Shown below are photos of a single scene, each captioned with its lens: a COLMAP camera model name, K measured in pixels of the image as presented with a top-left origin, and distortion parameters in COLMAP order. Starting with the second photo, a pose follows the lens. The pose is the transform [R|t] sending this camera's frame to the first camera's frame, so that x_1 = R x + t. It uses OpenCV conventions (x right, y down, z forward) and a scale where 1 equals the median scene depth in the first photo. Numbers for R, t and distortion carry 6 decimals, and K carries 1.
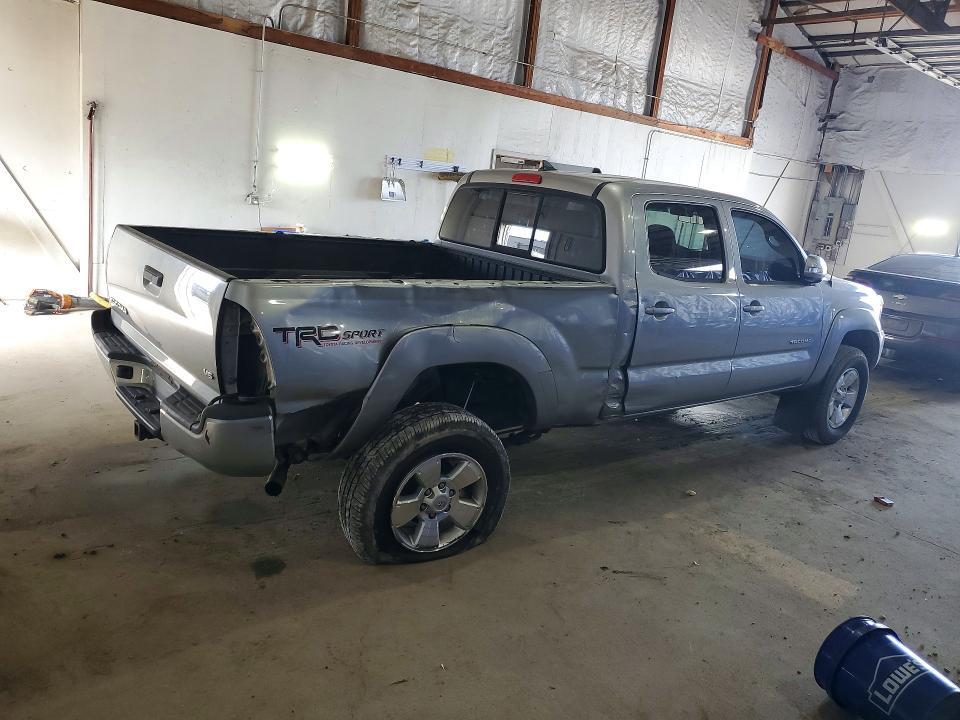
lens RADIAL K [[723.0, 0, 480.0], [0, 723.0, 360.0], [0, 0, 1]] dist [-0.003740, -0.001029]
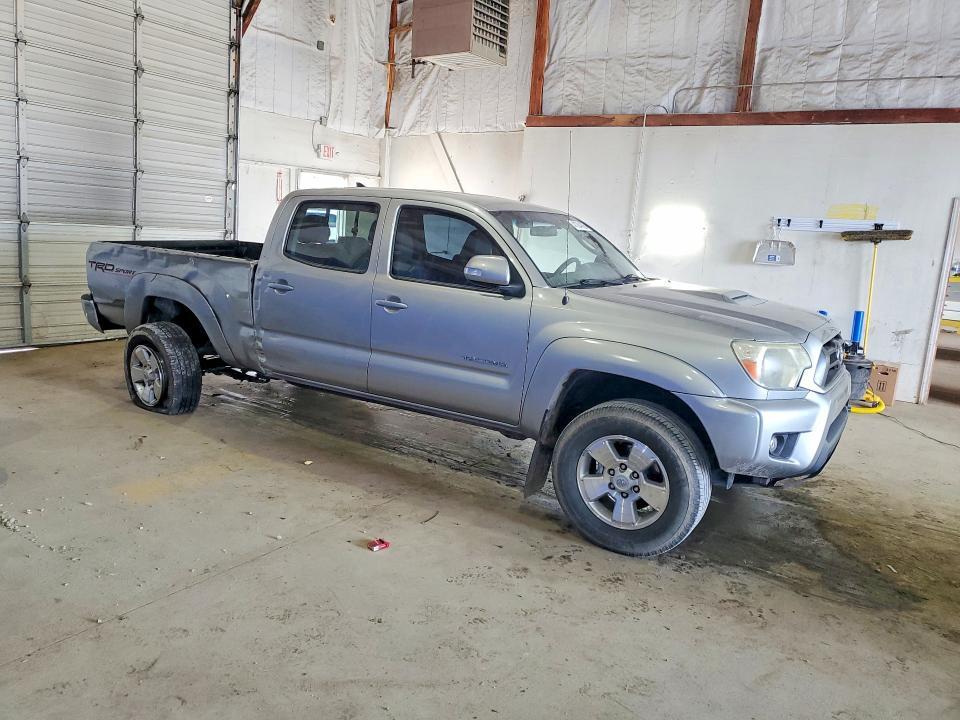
lens RADIAL K [[749.4, 0, 480.0], [0, 749.4, 360.0], [0, 0, 1]] dist [0.000970, -0.001080]
pose [[0.325588, 0.075725, -0.942475, 0.739056], [-0.248964, 0.968478, -0.008193, -0.008675], [0.912146, 0.237309, 0.334177, 0.435890]]
